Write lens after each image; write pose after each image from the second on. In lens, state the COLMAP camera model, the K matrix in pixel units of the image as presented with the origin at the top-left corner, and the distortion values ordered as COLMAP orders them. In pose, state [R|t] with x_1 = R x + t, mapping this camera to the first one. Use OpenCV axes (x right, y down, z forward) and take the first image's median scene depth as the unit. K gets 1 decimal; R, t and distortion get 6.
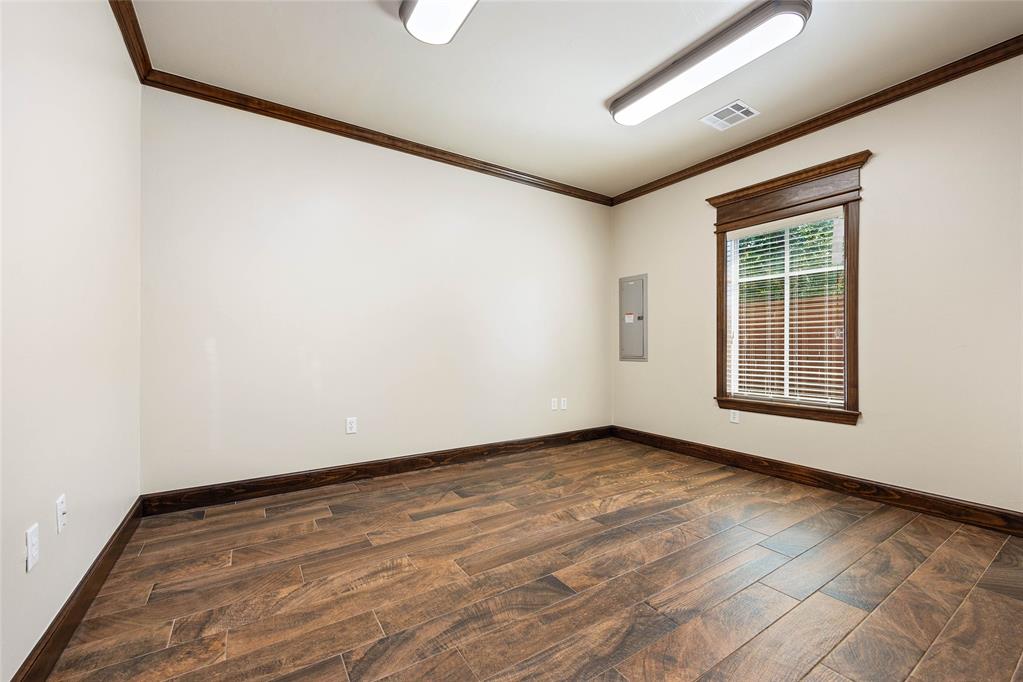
lens RADIAL K [[410.4, 0, 507.5], [0, 410.4, 350.4], [0, 0, 1]] dist [0.001949, 0.000261]
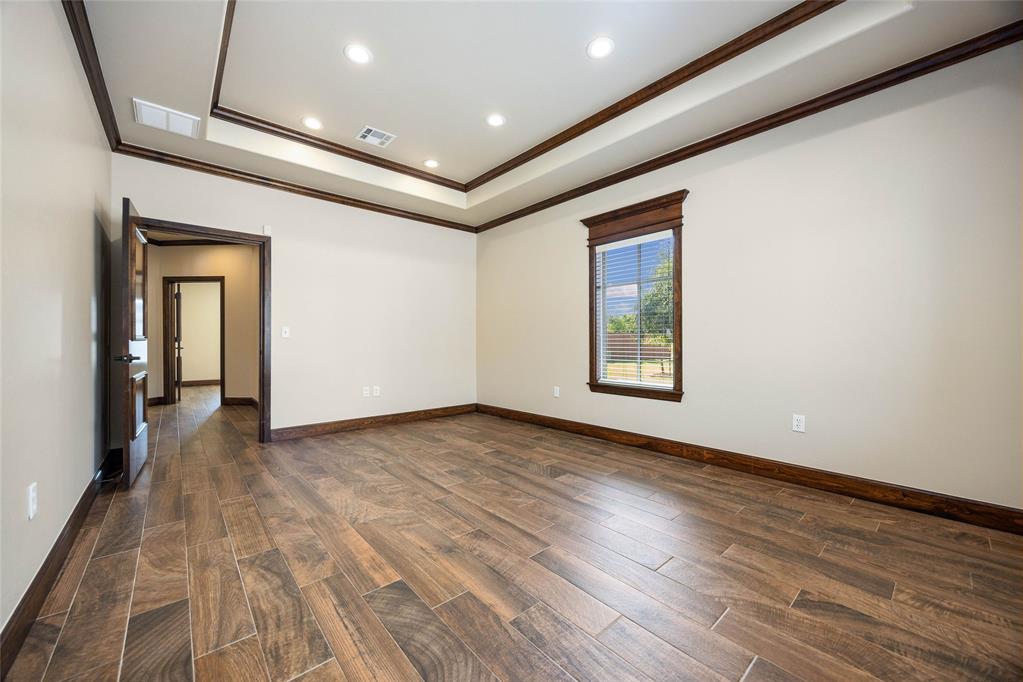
lens RADIAL K [[461.5, 0, 519.7], [0, 461.5, 341.9], [0, 0, 1]] dist [-0.041174, 0.000638]
pose [[0.998205, -0.010852, 0.058903, 0.259882], [0.011291, 0.999911, -0.007125, 0.000351], [-0.058821, 0.007777, 0.998238, -0.387880]]
